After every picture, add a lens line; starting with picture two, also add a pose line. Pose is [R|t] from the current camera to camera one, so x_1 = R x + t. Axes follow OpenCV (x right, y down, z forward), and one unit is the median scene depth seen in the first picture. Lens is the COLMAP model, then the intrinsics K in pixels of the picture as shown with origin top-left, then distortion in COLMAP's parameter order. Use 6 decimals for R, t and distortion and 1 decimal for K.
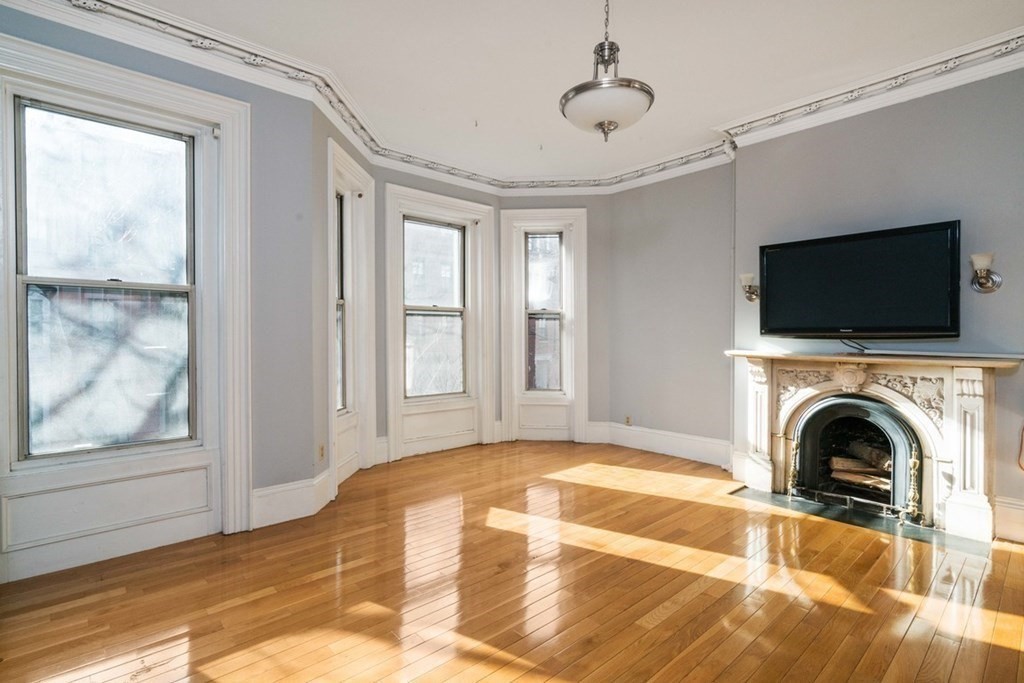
lens RADIAL K [[493.1, 0, 512.0], [0, 493.1, 341.5], [0, 0, 1]] dist [0.005269, 0.000666]
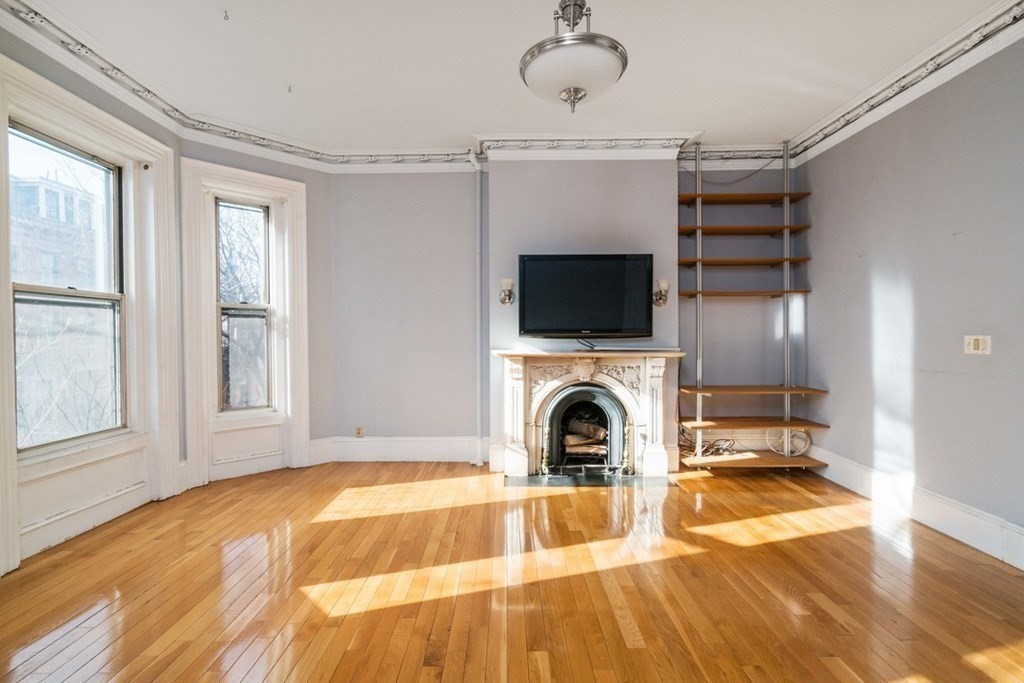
lens RADIAL K [[471.1, 0, 501.7], [0, 471.1, 341.7], [0, 0, 1]] dist [0.000656, 0.001128]
pose [[0.676685, -0.011102, 0.736189, -0.301858], [0.013596, 0.999904, 0.002582, -0.002871], [-0.736147, 0.008262, 0.676771, 0.318912]]
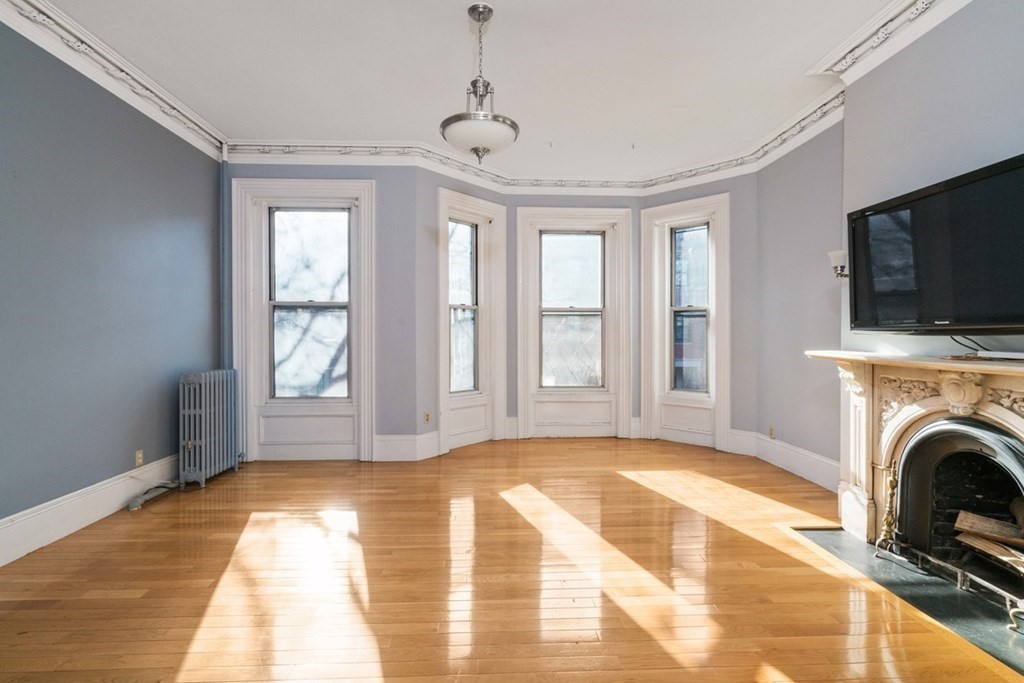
lens RADIAL K [[476.3, 0, 512.0], [0, 476.3, 341.5], [0, 0, 1]] dist [-0.000158, 0.000248]
pose [[0.774868, 0.007624, -0.632077, 0.566033], [-0.008678, 0.999961, 0.001424, 0.007403], [0.632064, 0.004382, 0.774904, 0.107551]]
